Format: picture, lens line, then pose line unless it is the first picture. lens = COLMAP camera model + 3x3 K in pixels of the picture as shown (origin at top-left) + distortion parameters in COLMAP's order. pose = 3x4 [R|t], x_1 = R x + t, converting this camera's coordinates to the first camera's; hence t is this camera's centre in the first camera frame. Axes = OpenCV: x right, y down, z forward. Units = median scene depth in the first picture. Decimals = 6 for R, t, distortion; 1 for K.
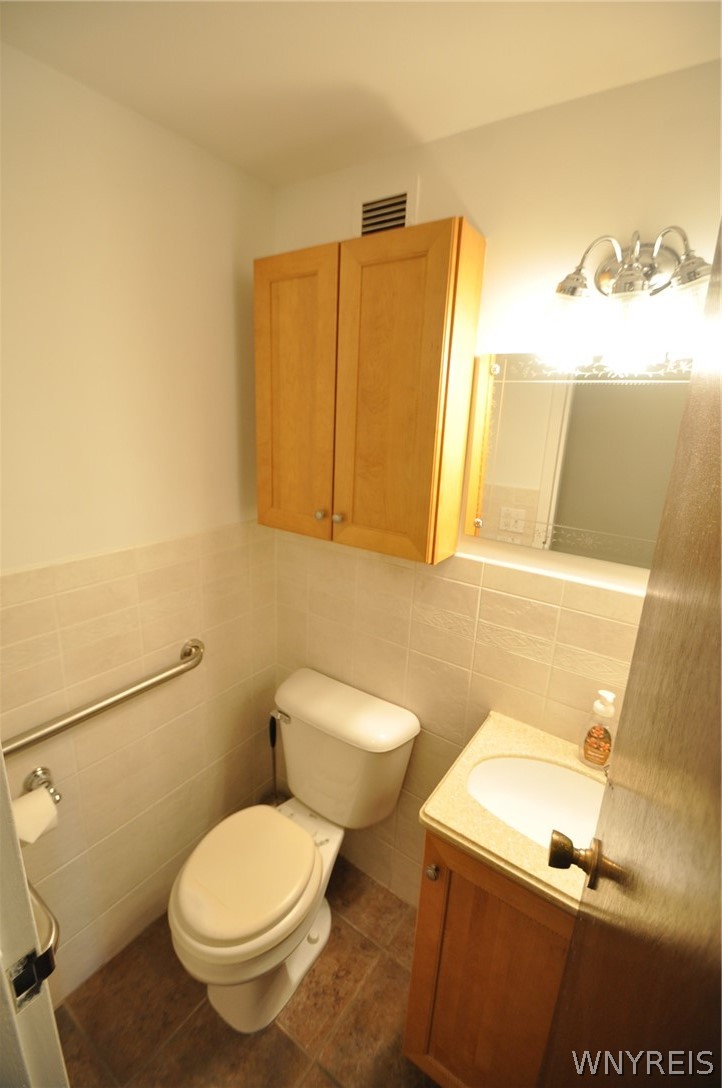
lens RADIAL K [[473.6, 0, 363.3], [0, 473.6, 537.7], [0, 0, 1]] dist [-0.004186, -0.001455]
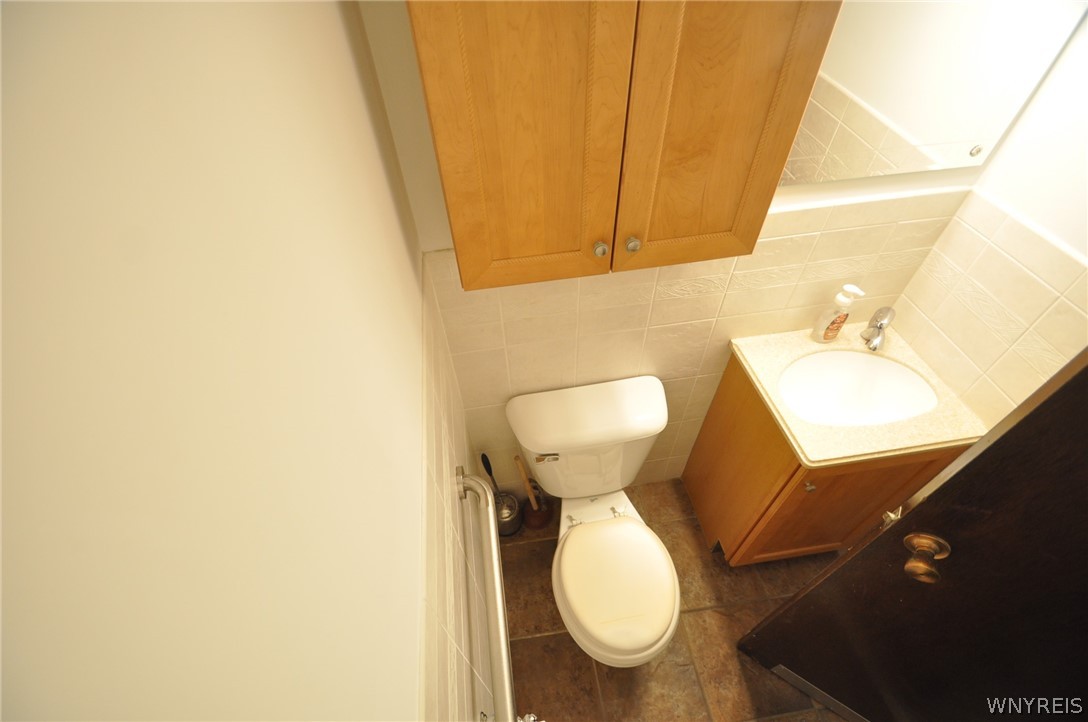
lens RADIAL K [[473.6, 0, 541.1], [0, 473.6, 368.1], [0, 0, 1]] dist [-0.004186, -0.001455]
pose [[0.723518, -0.560473, 0.402978, -0.529337], [0.243875, 0.753658, 0.610348, -0.358418], [-0.645791, -0.343322, 0.681970, 0.537404]]
